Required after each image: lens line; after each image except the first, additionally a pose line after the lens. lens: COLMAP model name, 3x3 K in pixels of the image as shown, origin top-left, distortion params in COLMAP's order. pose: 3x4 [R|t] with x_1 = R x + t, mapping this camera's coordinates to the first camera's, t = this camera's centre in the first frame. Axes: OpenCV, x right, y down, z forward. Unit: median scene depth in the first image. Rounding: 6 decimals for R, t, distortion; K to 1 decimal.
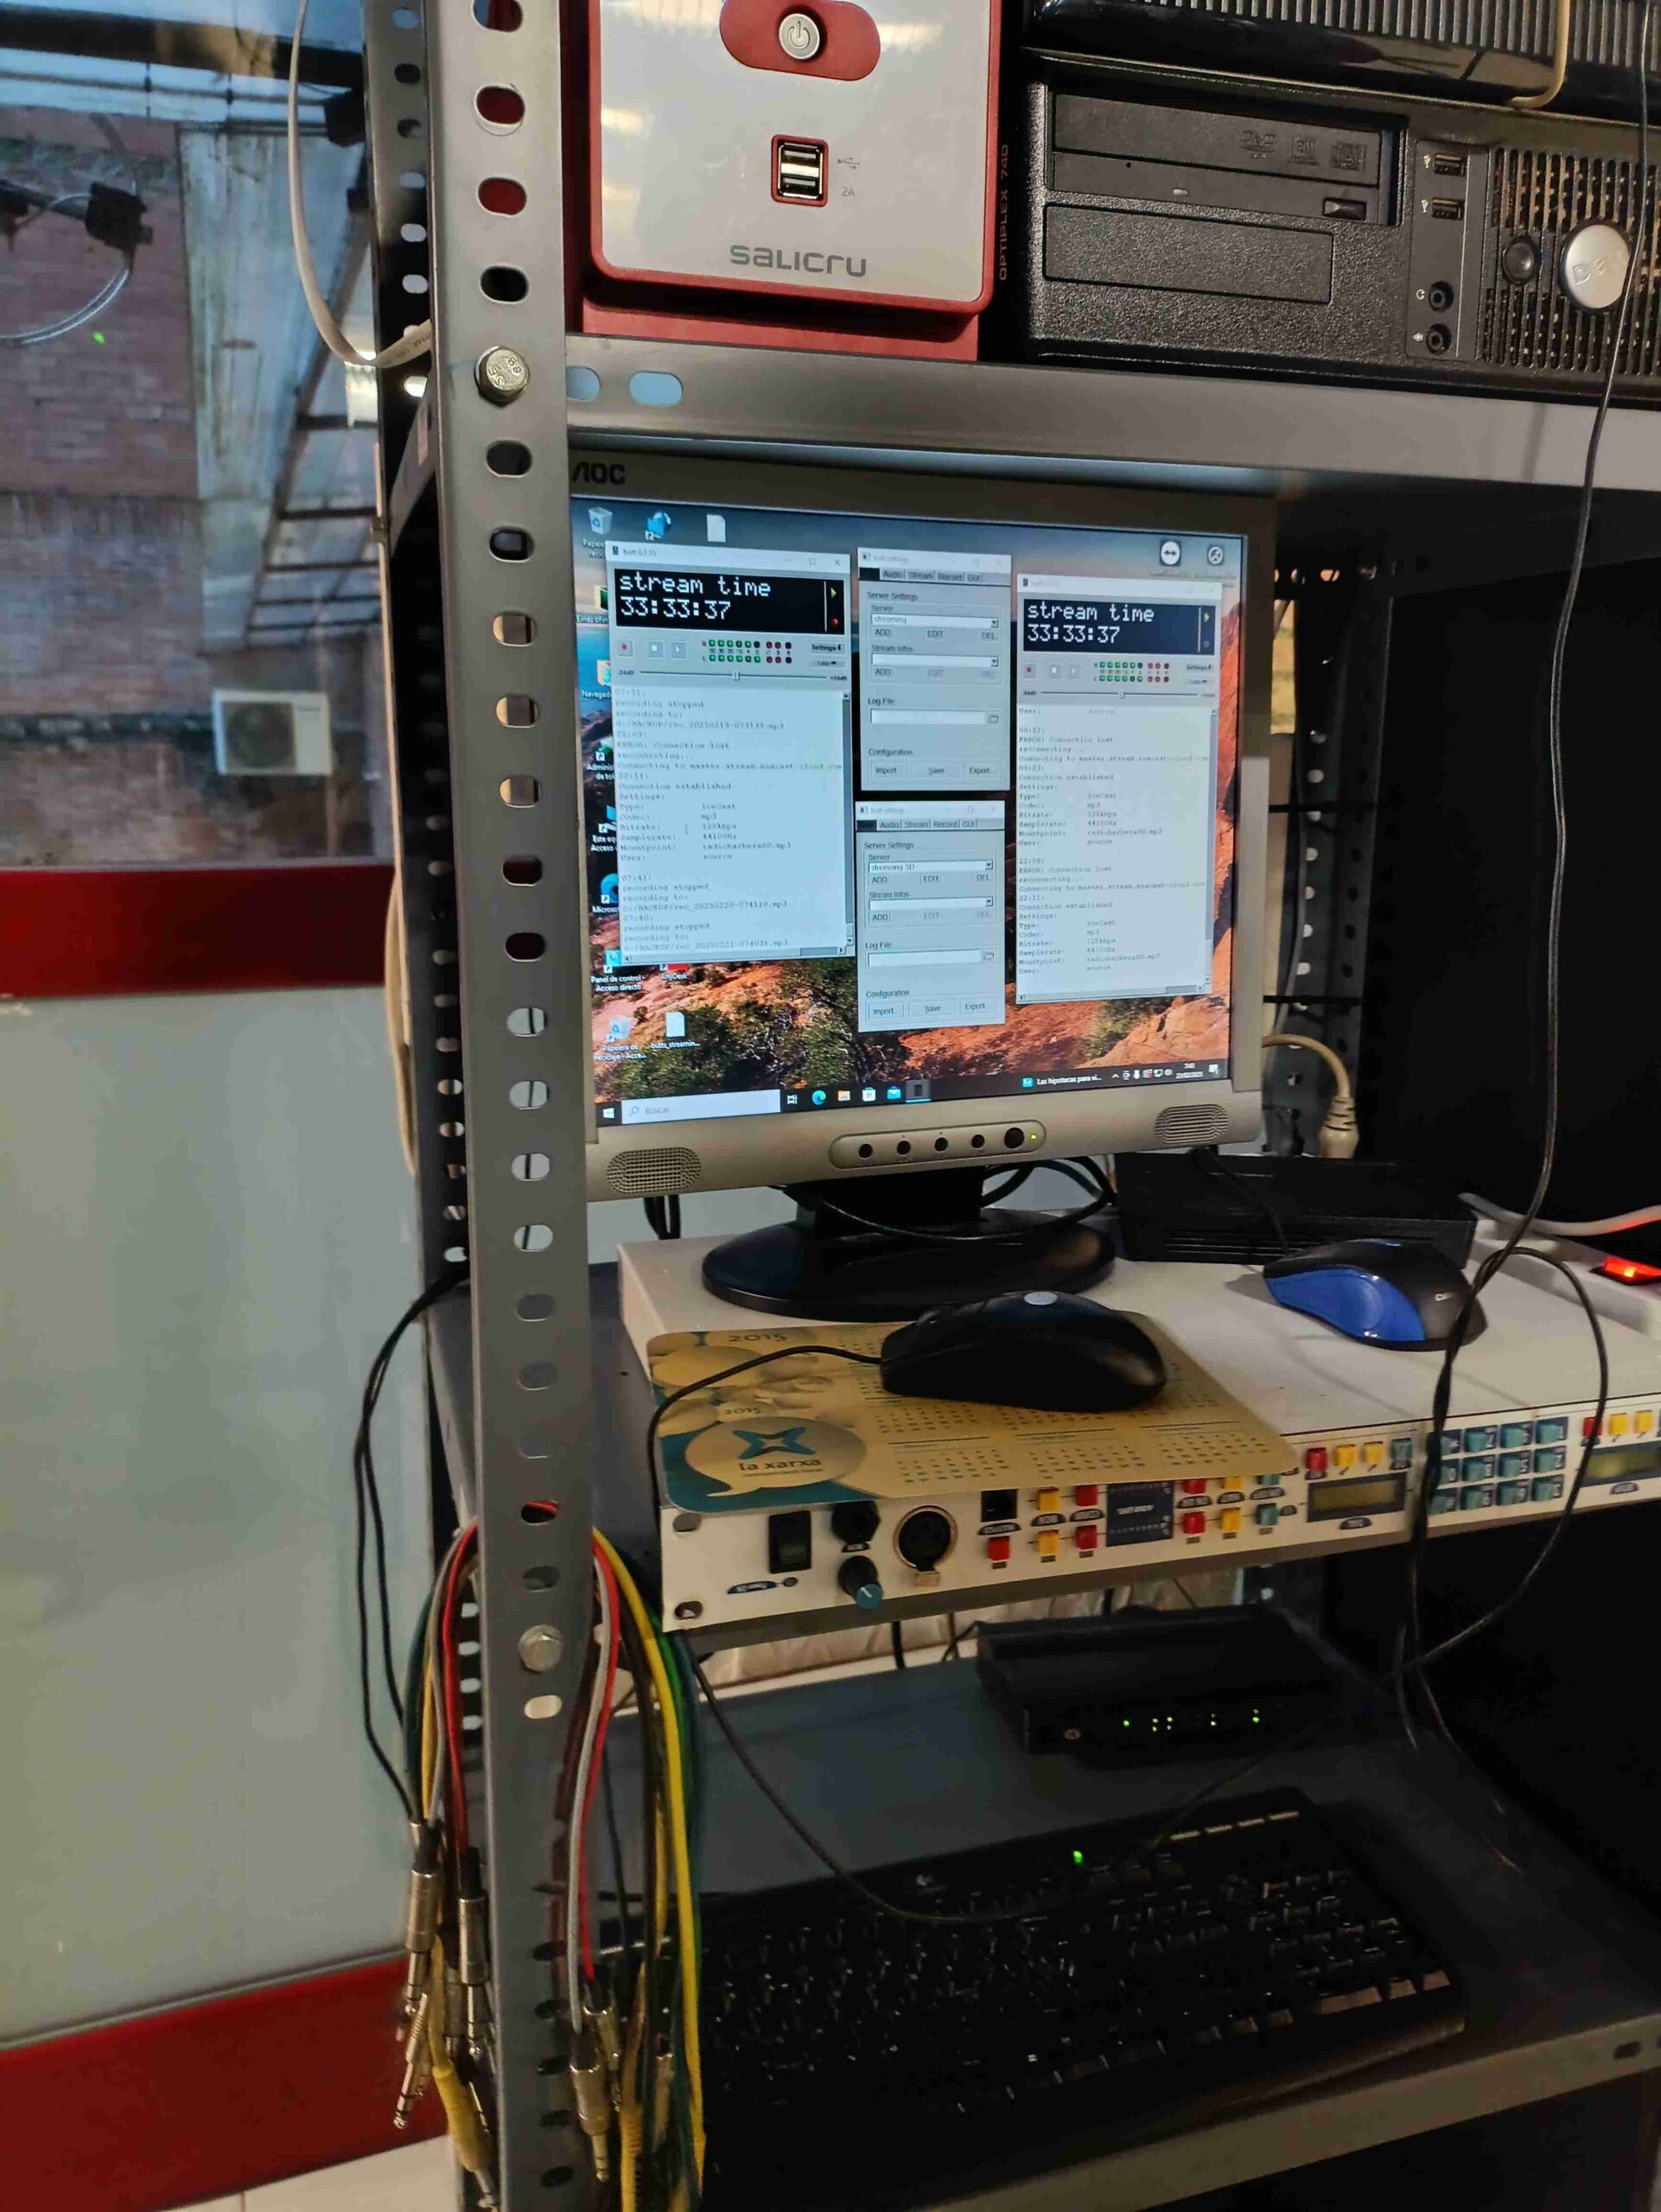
lens RADIAL K [[1631.9, 0, 785.1], [0, 1631.9, 1109.6], [0, 0, 1]] dist [0.089063, -0.156856]
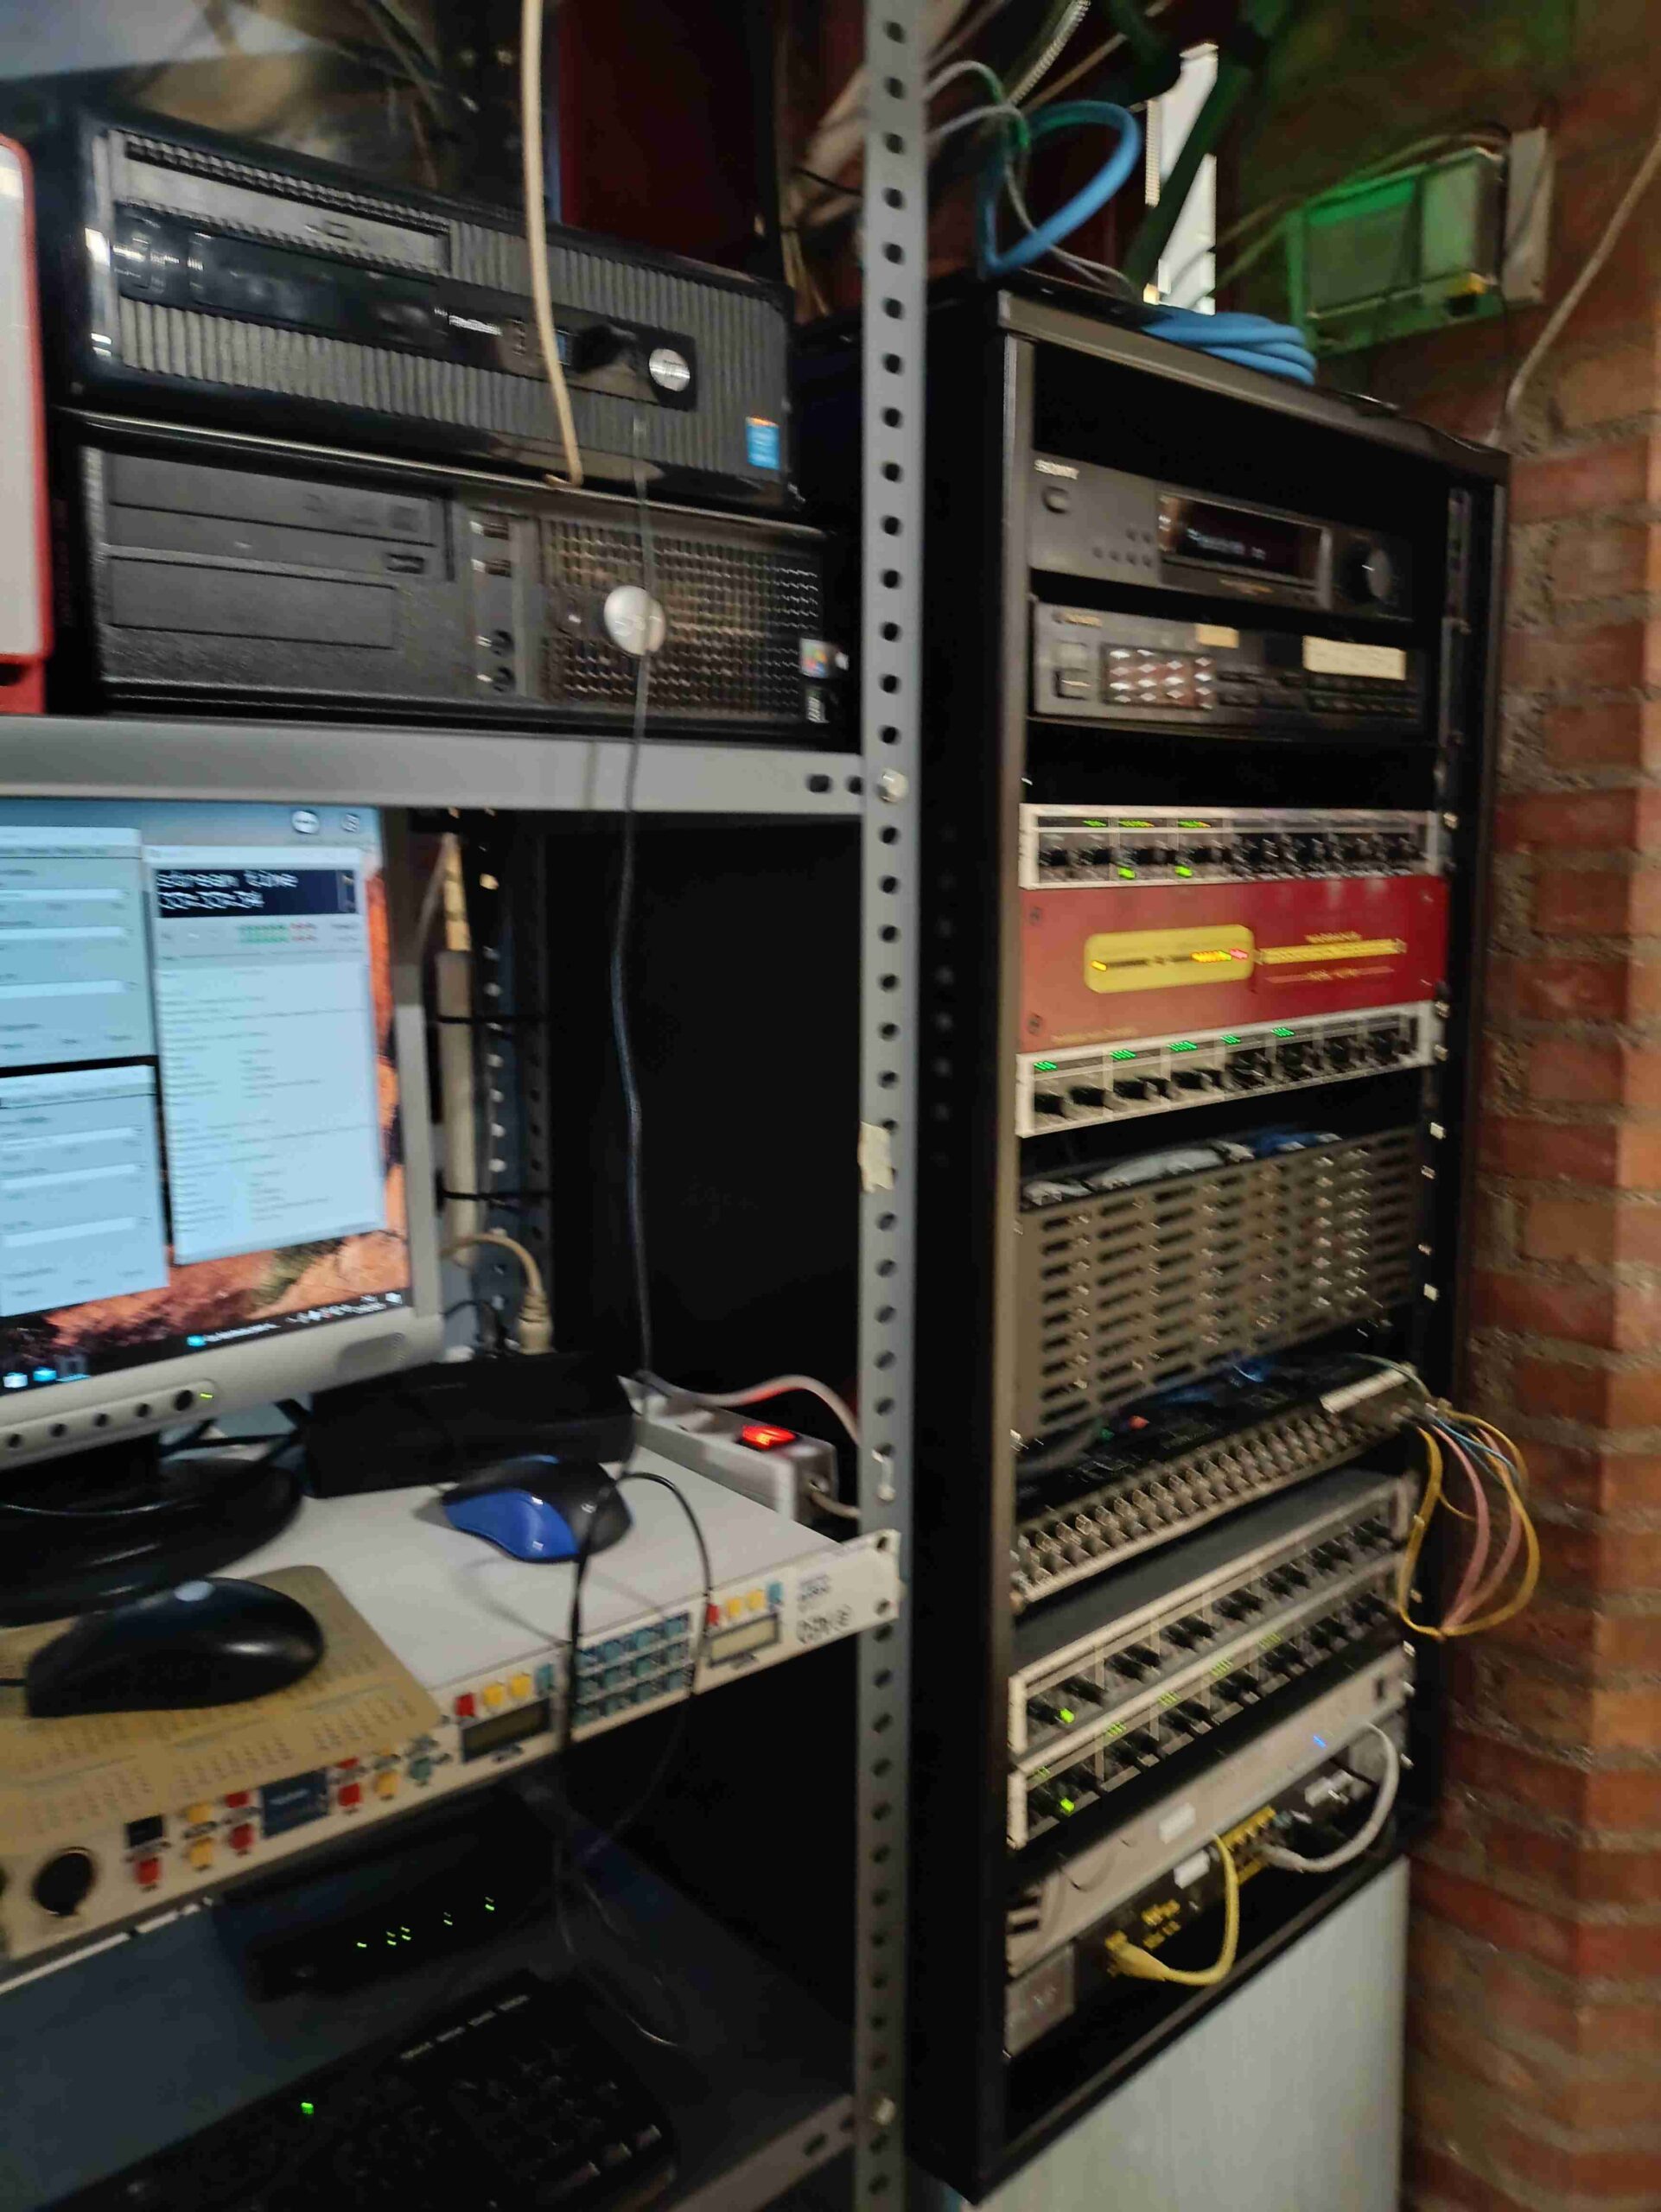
lens RADIAL K [[1631.9, 0, 785.1], [0, 1631.9, 1109.6], [0, 0, 1]] dist [0.089063, -0.156856]
pose [[0.911050, -0.058781, 0.408084, 0.075994], [0.083454, 0.995588, -0.042906, -0.087054], [-0.403761, 0.073146, 0.911936, -0.073182]]
